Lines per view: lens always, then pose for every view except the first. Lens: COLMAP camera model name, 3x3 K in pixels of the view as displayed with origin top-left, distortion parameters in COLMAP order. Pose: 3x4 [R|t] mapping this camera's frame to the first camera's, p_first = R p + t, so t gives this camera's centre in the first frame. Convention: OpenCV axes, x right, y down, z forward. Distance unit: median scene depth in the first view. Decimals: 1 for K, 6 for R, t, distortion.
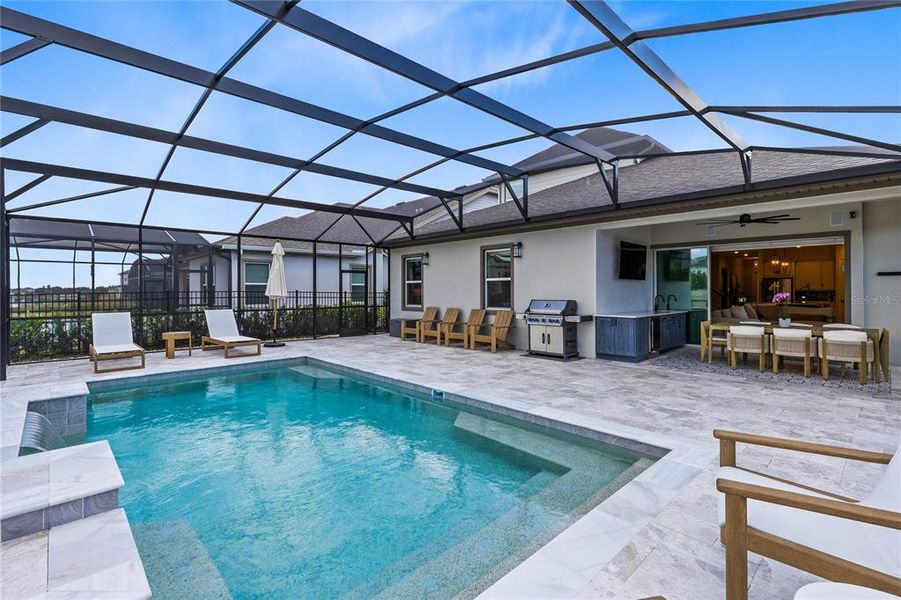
lens RADIAL K [[418.1, 0, 450.0], [0, 418.1, 284.5], [0, 0, 1]] dist [0.002827, 0.000619]
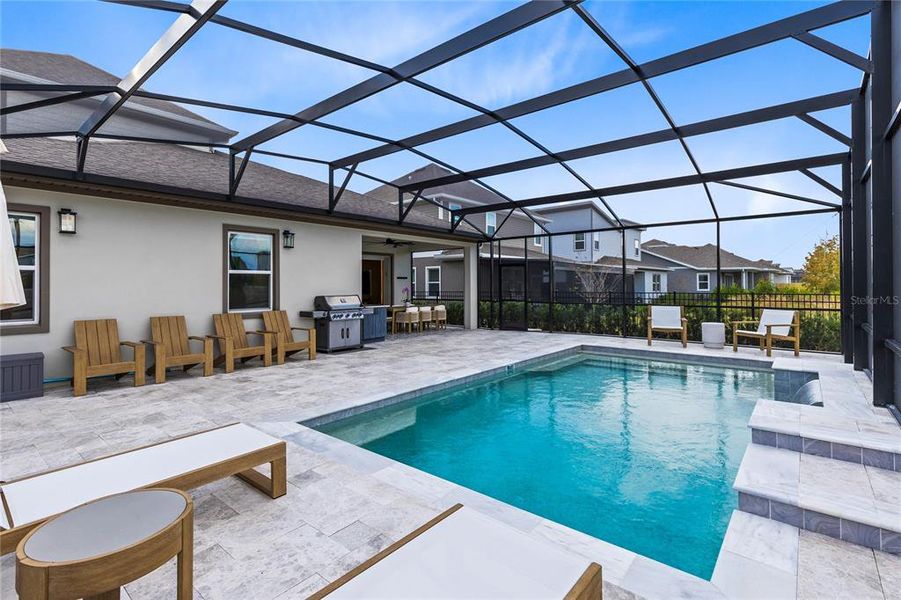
lens RADIAL K [[418.1, 0, 450.0], [0, 418.1, 284.5], [0, 0, 1]] dist [0.002827, 0.000619]
pose [[-0.117570, 0.005717, 0.993048, -0.727697], [-0.008991, 0.999936, -0.006821, 0.013009], [-0.993024, -0.009730, -0.117511, 0.769685]]
